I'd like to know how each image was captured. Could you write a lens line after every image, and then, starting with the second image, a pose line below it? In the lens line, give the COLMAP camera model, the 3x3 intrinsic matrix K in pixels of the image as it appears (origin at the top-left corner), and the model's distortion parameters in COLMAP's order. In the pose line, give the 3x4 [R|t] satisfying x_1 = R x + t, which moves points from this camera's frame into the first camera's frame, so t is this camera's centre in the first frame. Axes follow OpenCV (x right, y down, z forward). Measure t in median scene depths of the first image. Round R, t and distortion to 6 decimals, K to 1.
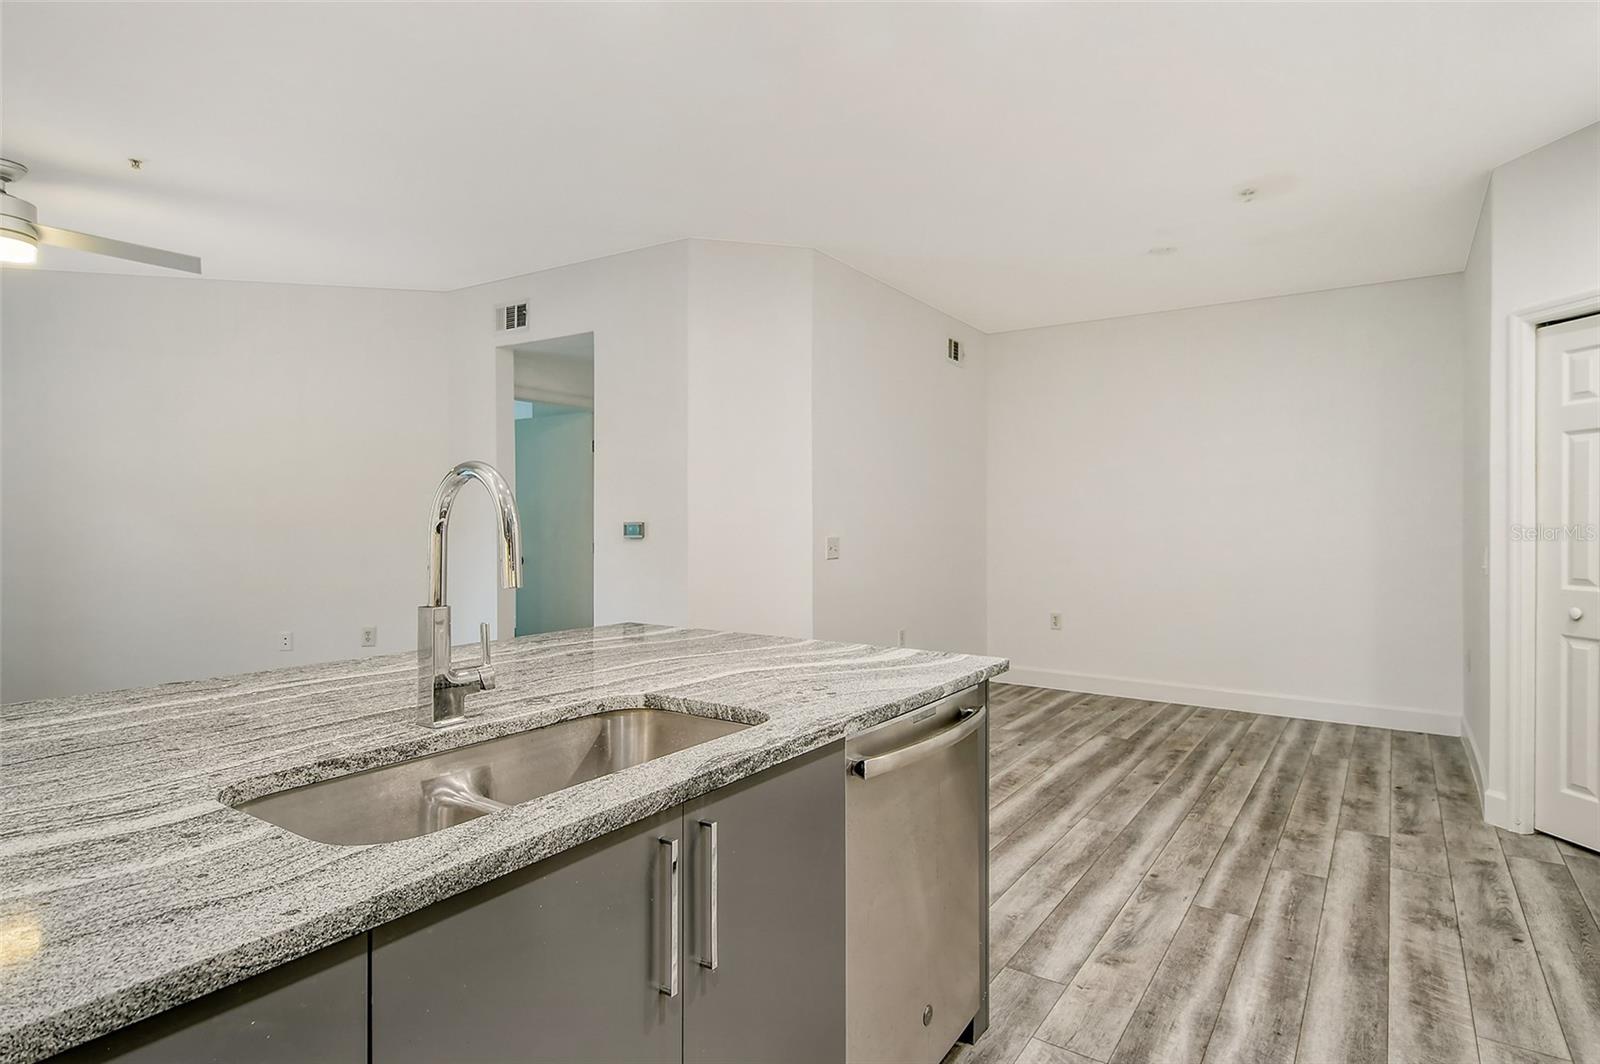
lens RADIAL K [[864.3, 0, 821.1], [0, 864.3, 528.5], [0, 0, 1]] dist [0.044055, -0.024924]
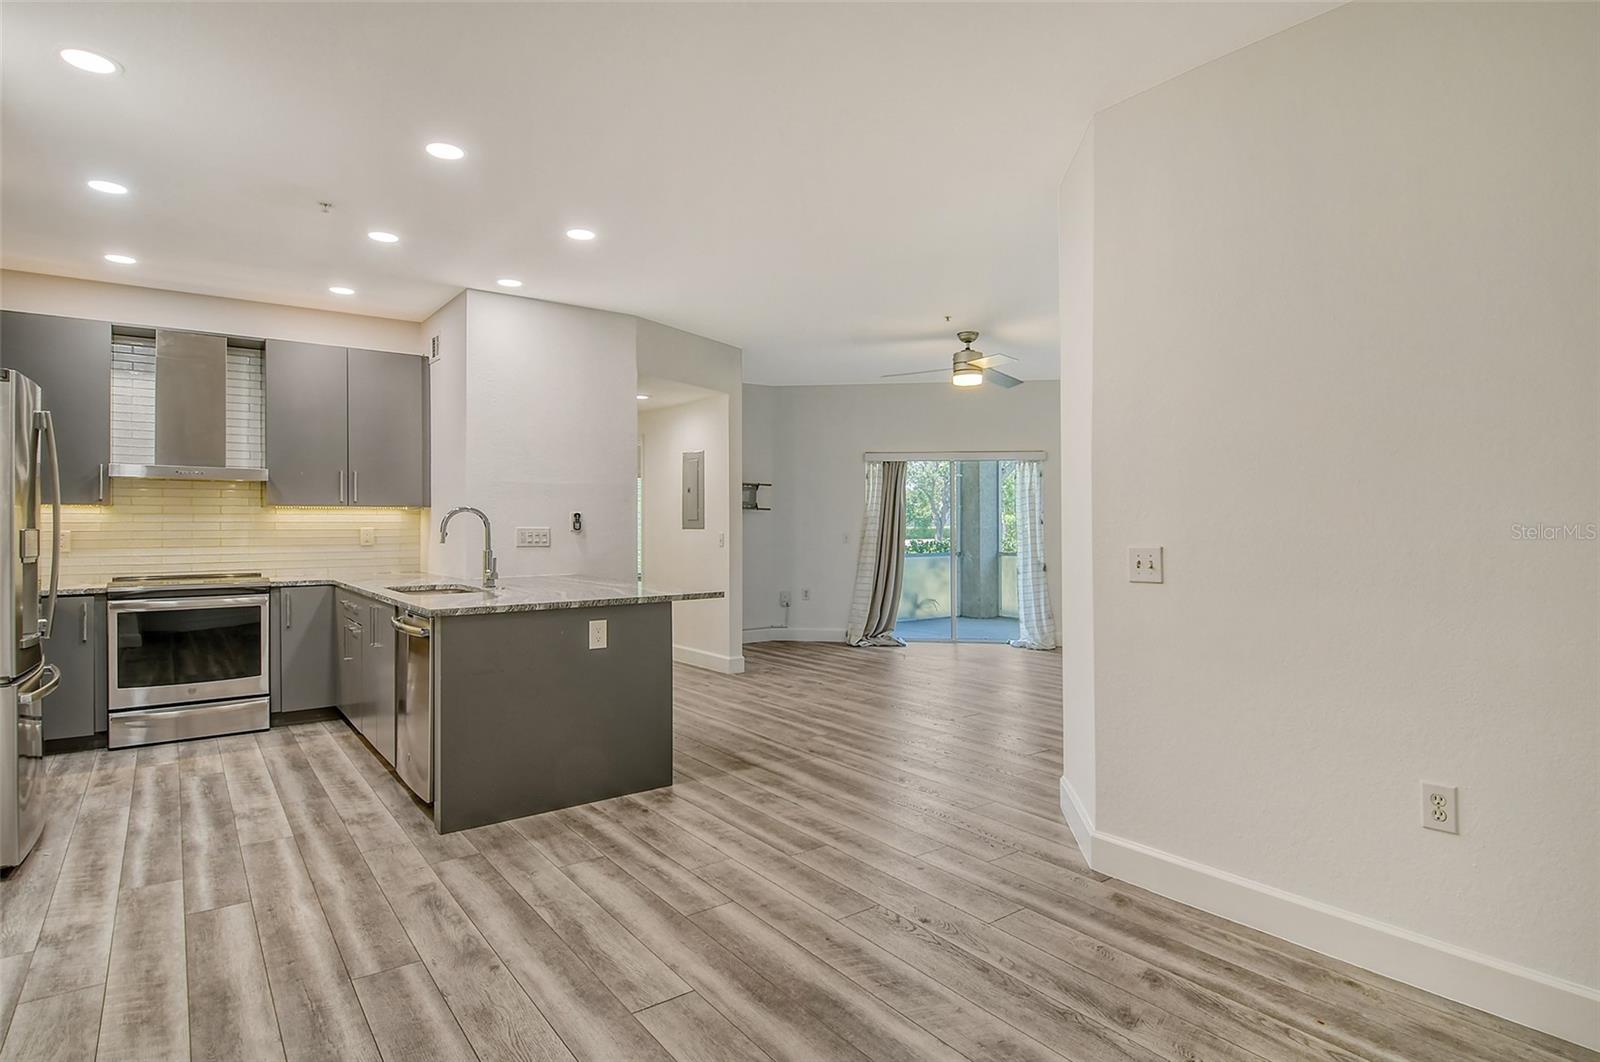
lens RADIAL K [[859.7, 0, 846.1], [0, 859.7, 520.0], [0, 0, 1]] dist [0.023916, -0.025385]
pose [[-0.323751, -0.007497, -0.946113, 1.225651], [-0.005650, 0.999966, -0.005990, -0.007186], [0.946126, 0.003406, -0.323782, 1.862280]]
